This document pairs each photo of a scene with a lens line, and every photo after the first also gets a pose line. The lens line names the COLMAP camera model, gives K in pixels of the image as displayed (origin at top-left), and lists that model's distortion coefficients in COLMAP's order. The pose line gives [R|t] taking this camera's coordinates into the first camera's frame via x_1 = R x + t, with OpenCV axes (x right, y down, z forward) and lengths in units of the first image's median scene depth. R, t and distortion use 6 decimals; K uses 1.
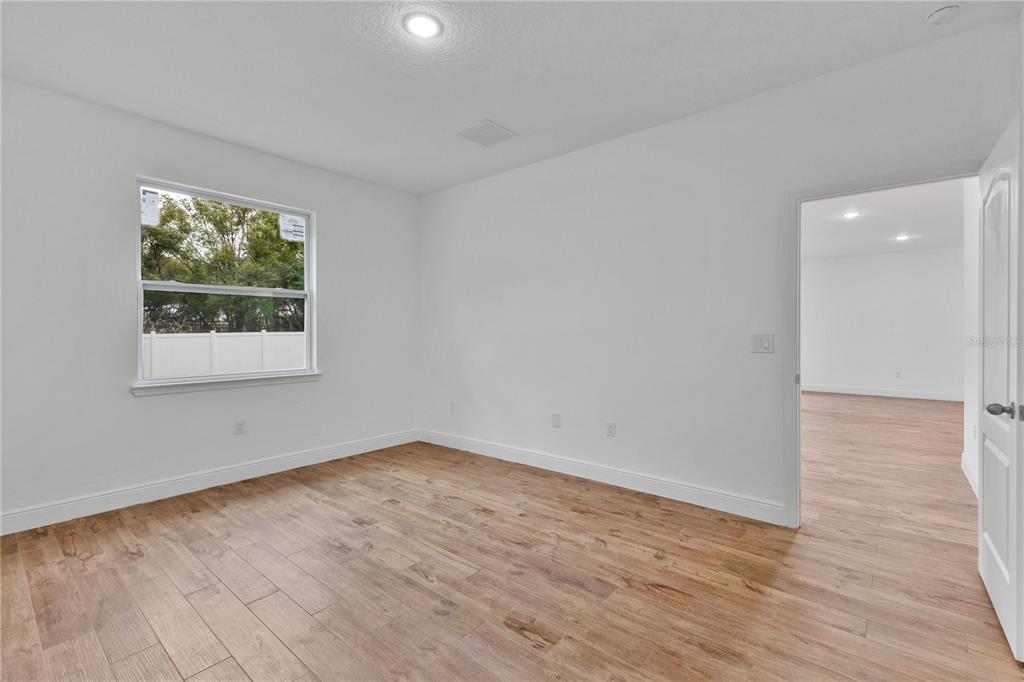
lens RADIAL K [[446.0, 0, 505.9], [0, 446.0, 336.8], [0, 0, 1]] dist [0.005713, 0.000325]
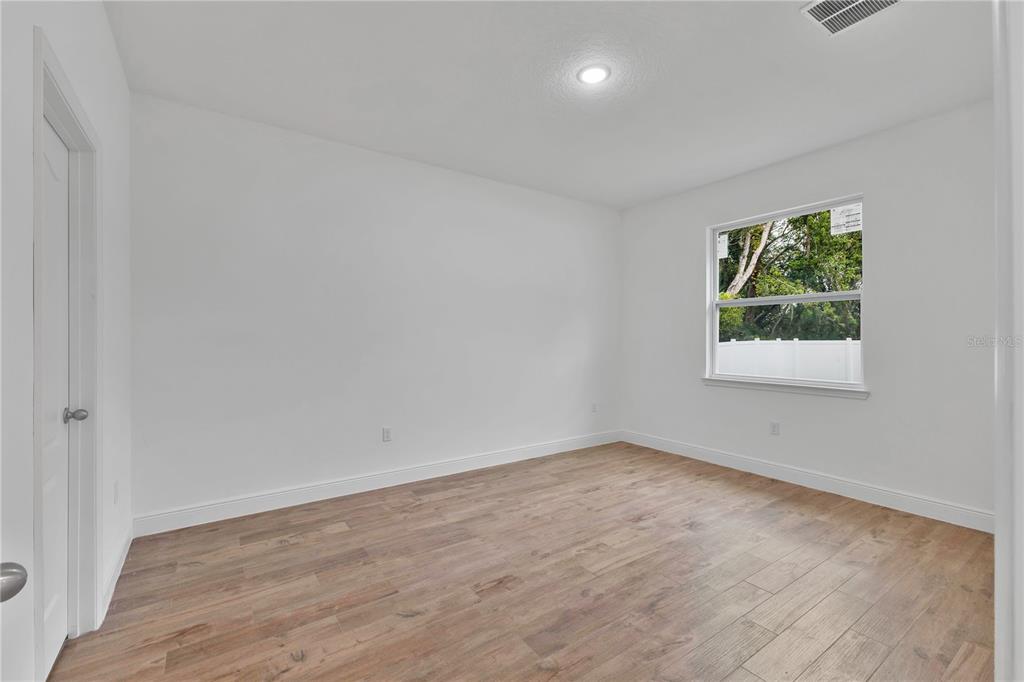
lens RADIAL K [[446.0, 0, 507.9], [0, 446.0, 347.4], [0, 0, 1]] dist [0.005713, 0.000325]
pose [[-0.258656, 0.021711, -0.965725, 0.751860], [-0.011640, 0.999605, 0.025590, -0.014075], [0.965899, 0.017860, -0.258302, 0.828752]]
